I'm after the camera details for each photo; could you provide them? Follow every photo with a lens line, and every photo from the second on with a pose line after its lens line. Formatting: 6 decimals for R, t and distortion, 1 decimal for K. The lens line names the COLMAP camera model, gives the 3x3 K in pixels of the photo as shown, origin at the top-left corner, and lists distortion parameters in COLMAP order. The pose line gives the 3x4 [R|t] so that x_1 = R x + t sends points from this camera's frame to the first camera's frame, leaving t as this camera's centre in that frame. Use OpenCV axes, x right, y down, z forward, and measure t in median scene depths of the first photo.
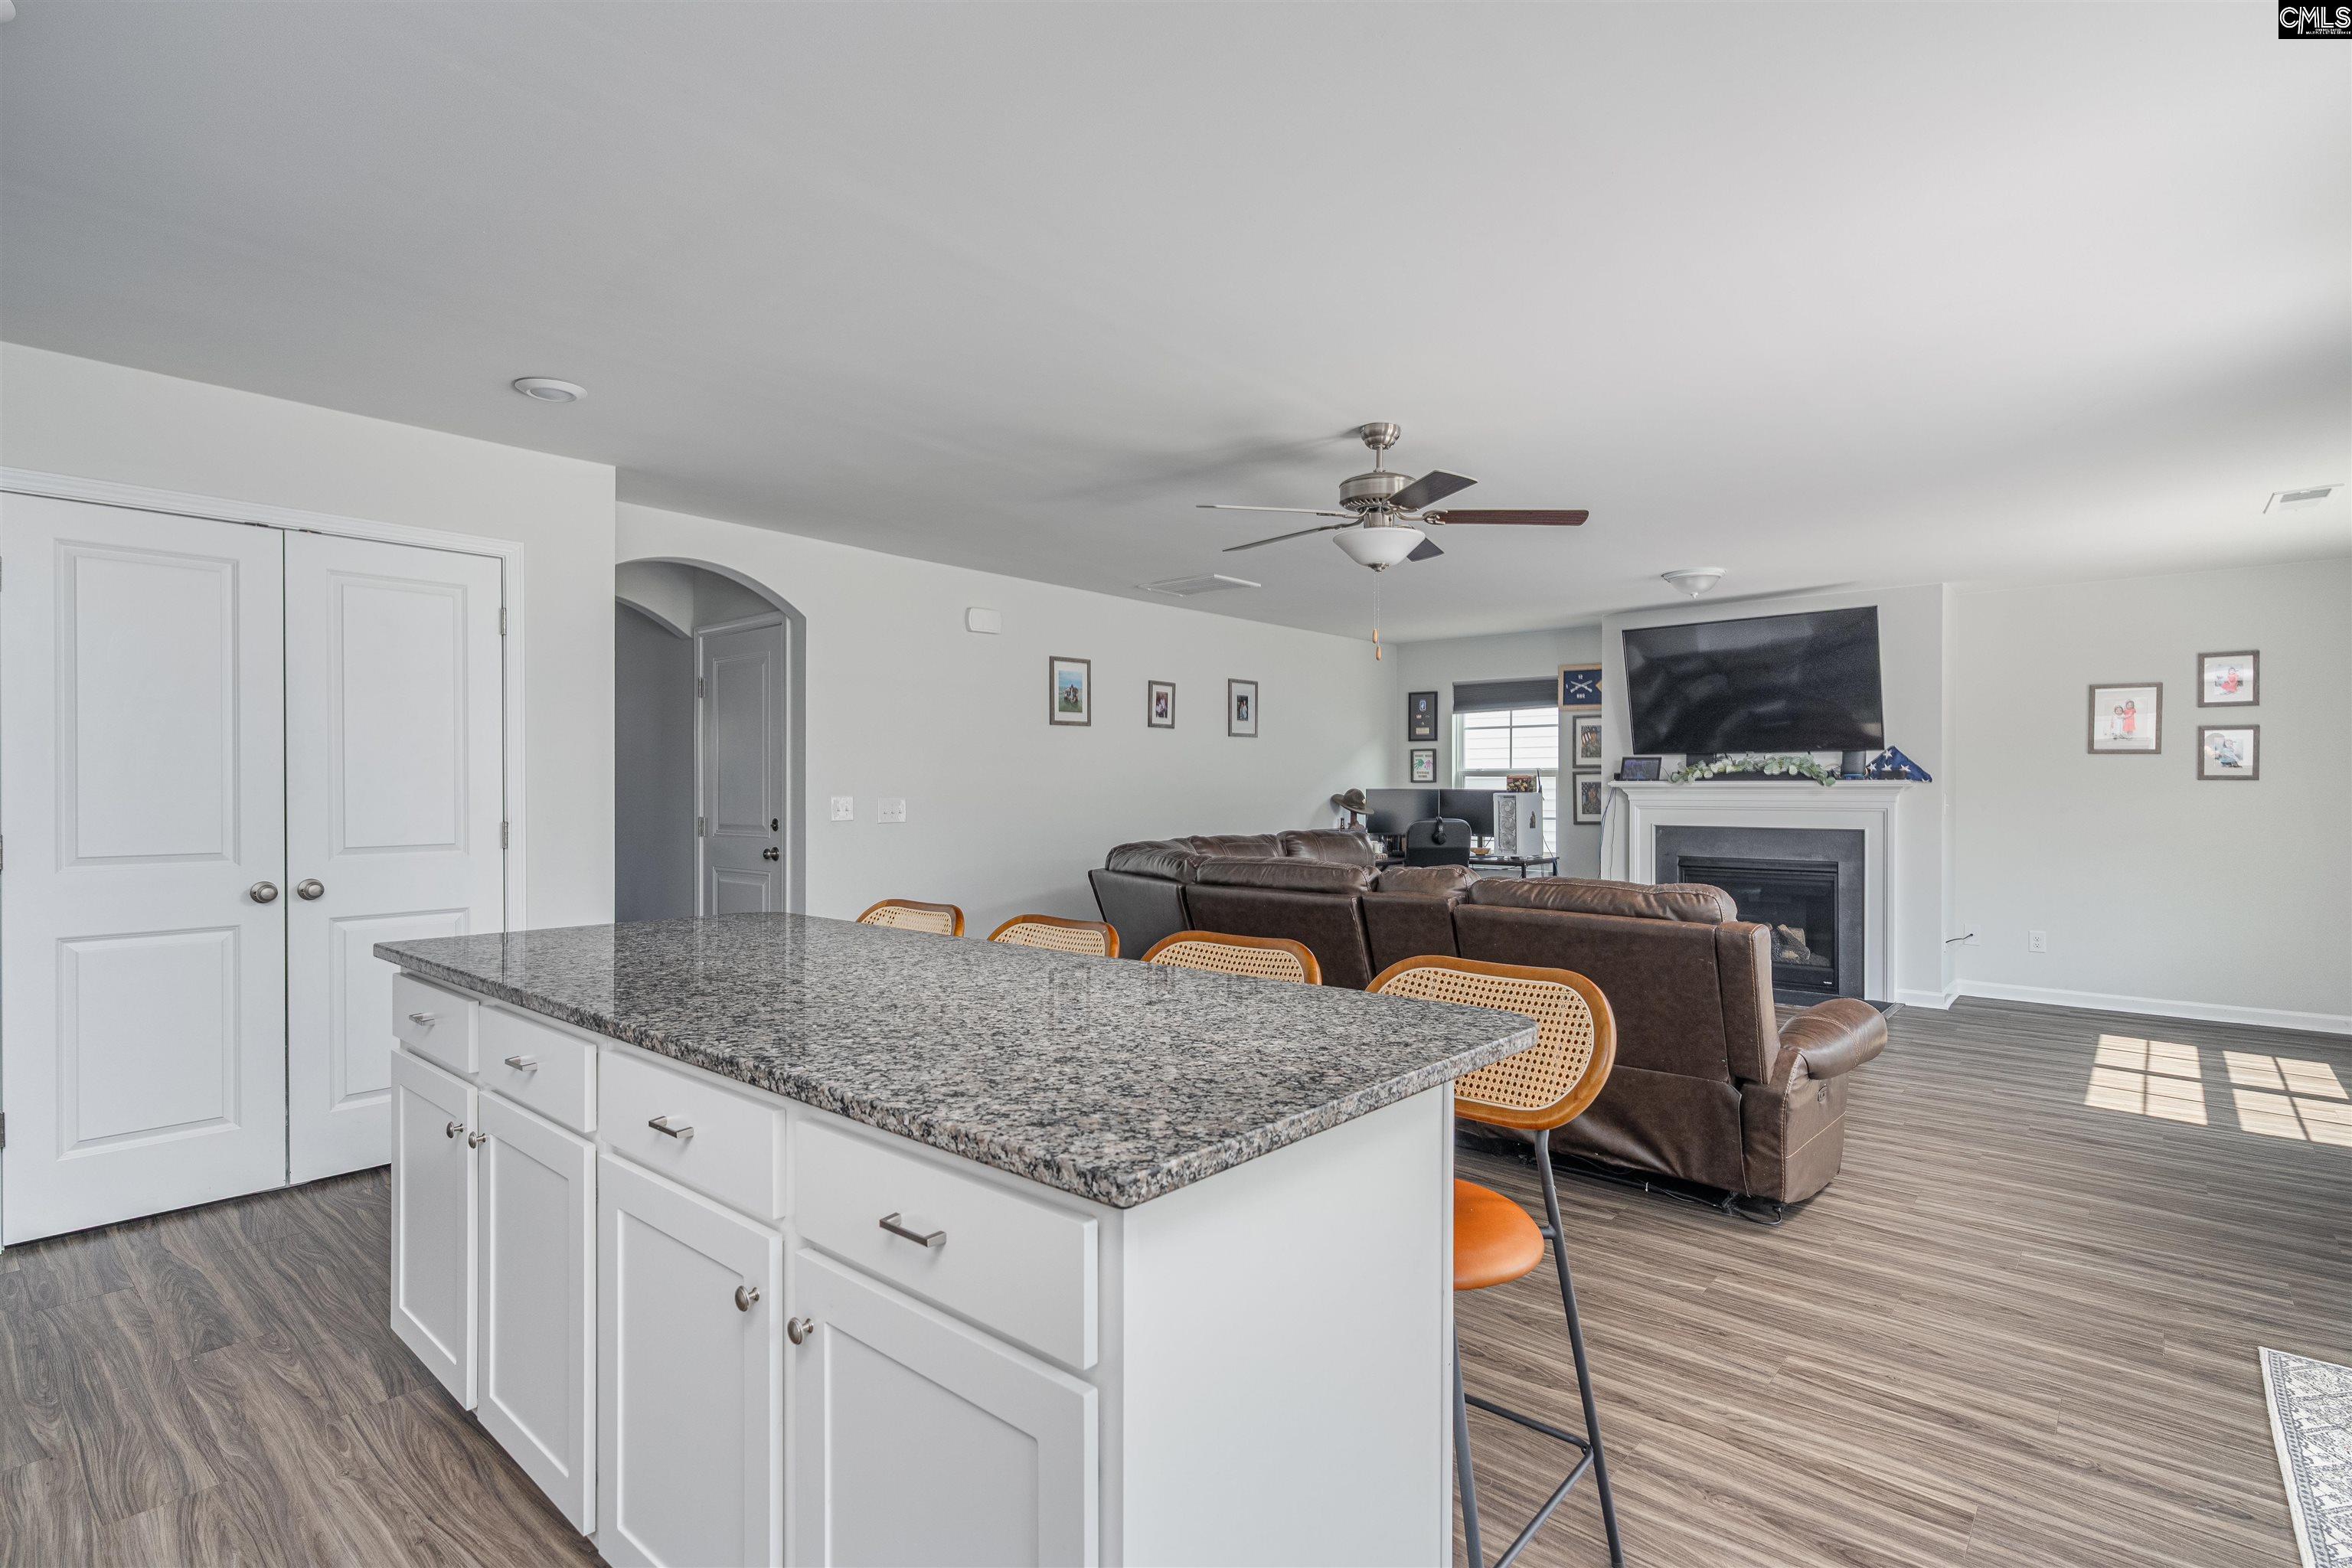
lens RADIAL K [[1140.4, 0, 1218.4], [0, 1140.4, 790.5], [0, 0, 1]] dist [0.014443, -0.000793]
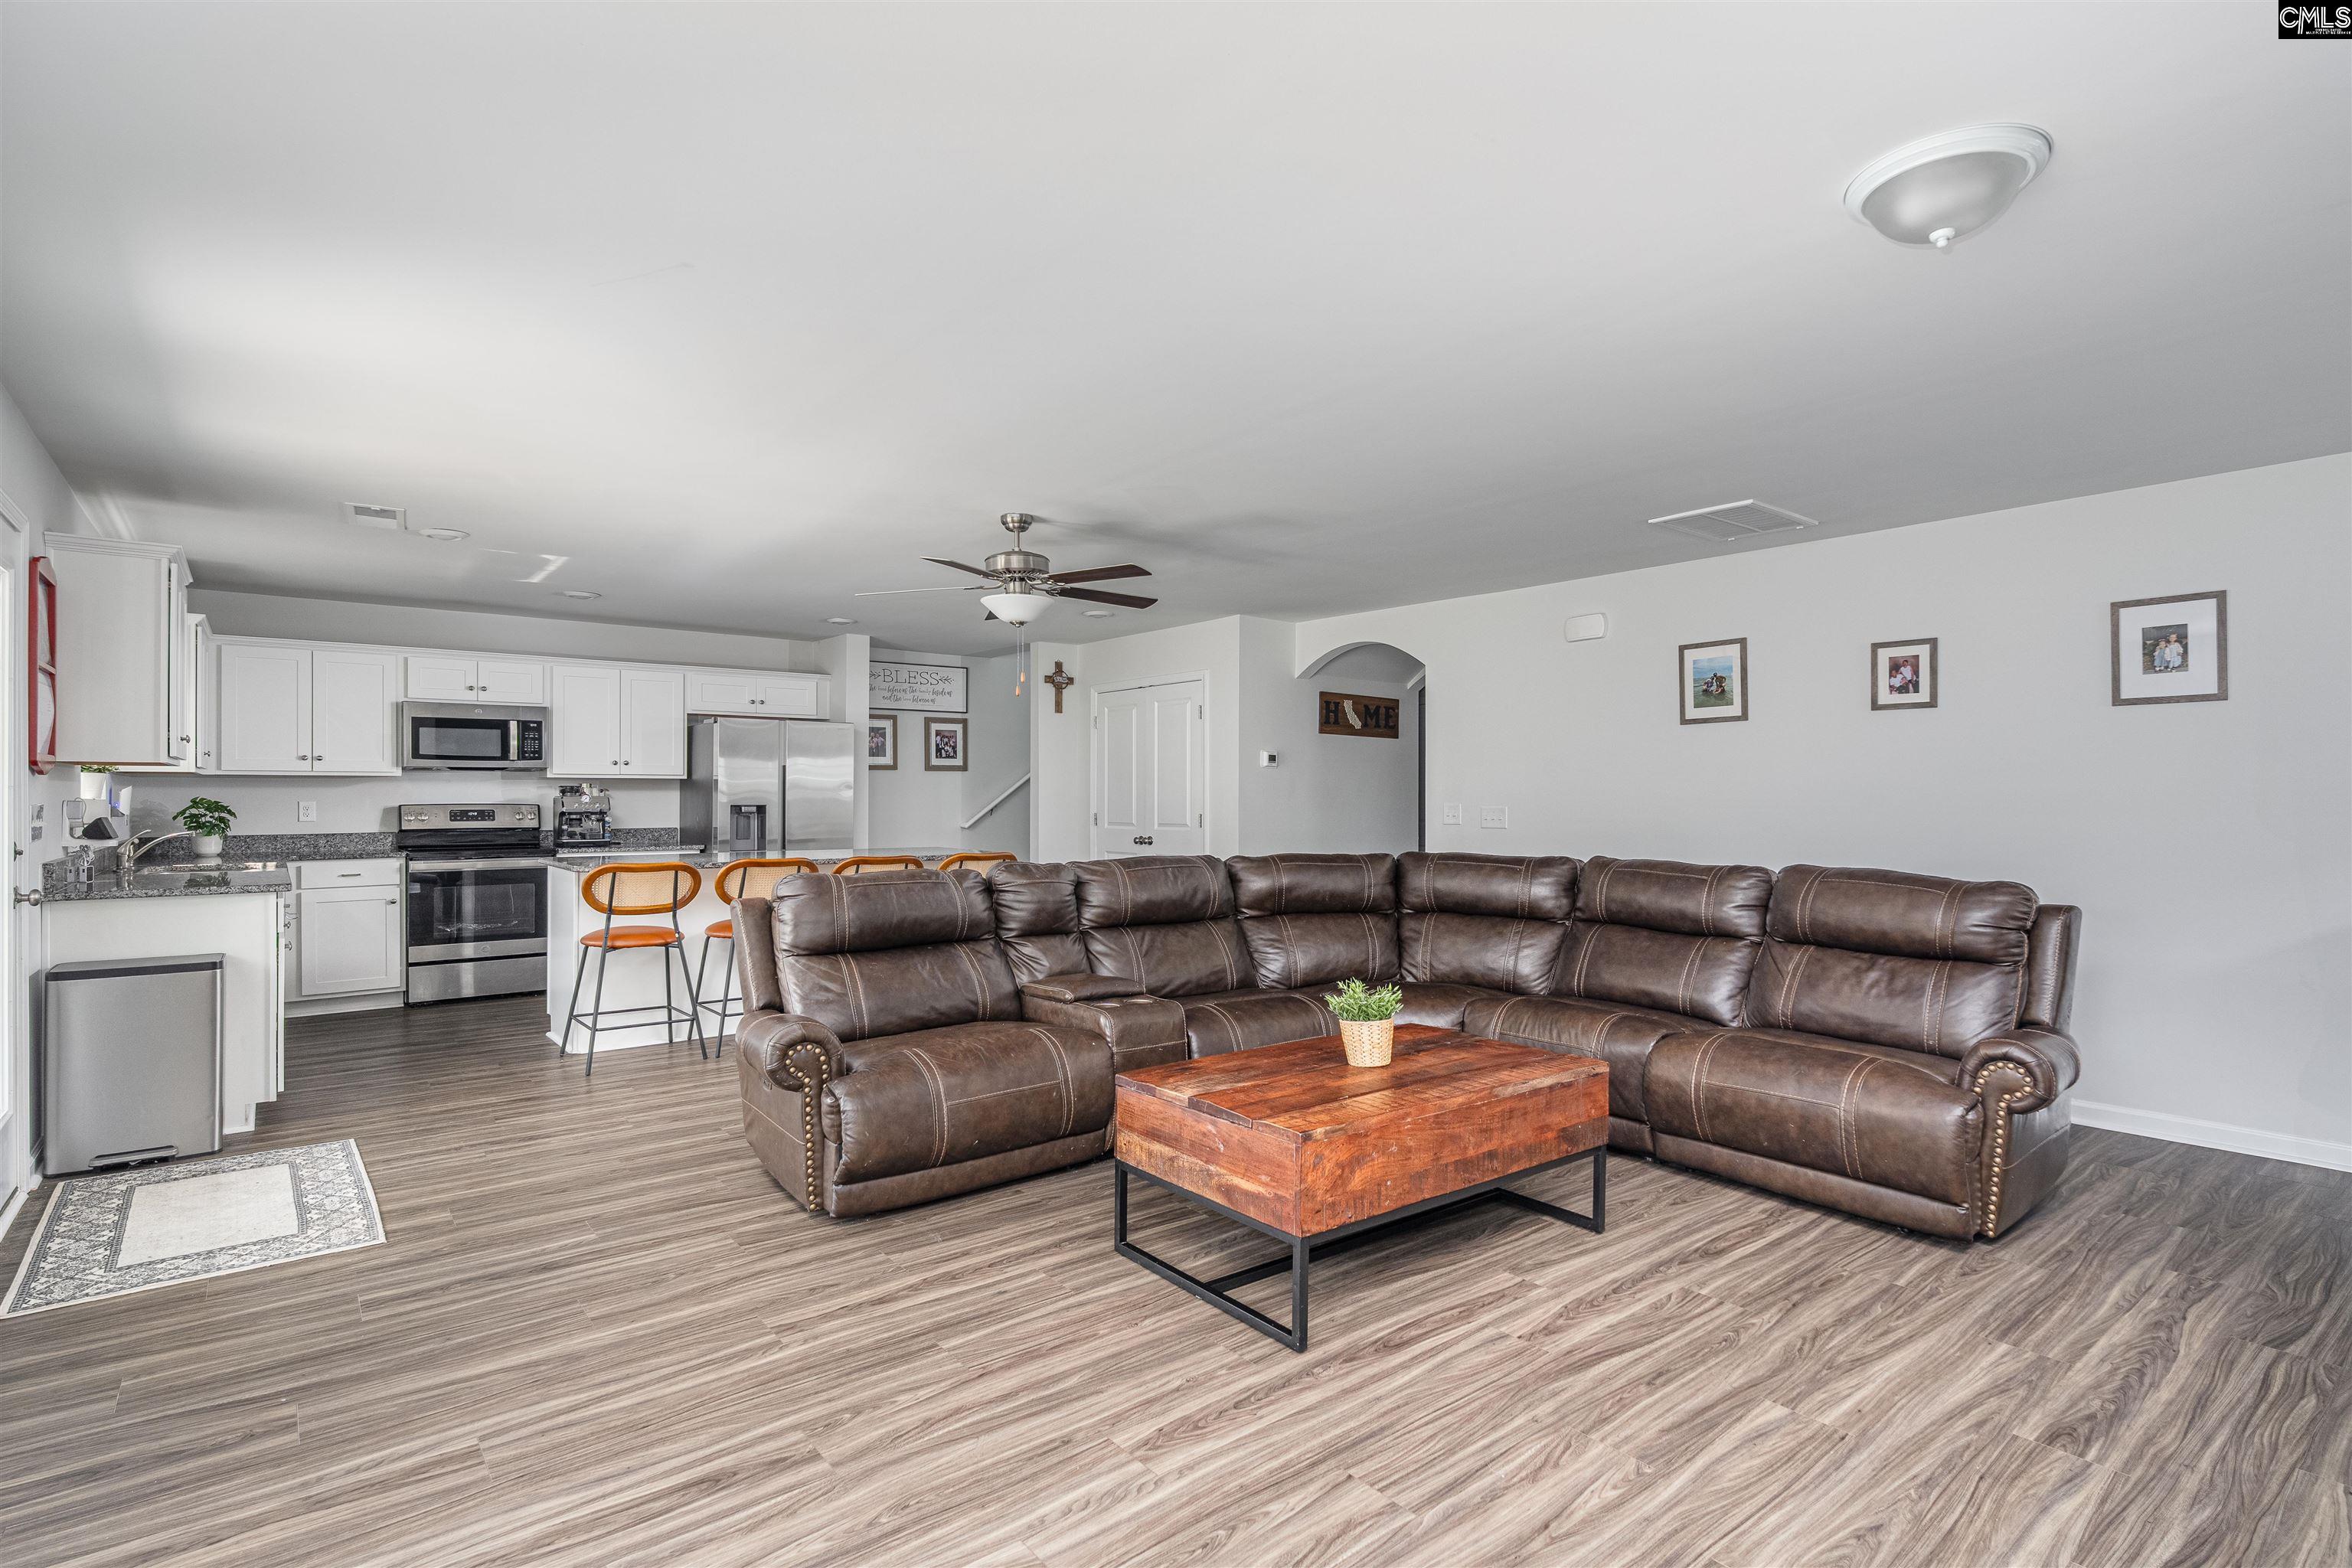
lens RADIAL K [[1140.4, 0, 1218.2], [0, 1140.4, 797.1], [0, 0, 1]] dist [0.014443, -0.000793]
pose [[-0.185706, -0.008650, -0.982567, 0.703850], [-0.008521, 0.999938, -0.007193, 0.004709], [0.982568, 0.007037, -0.185768, 0.759139]]
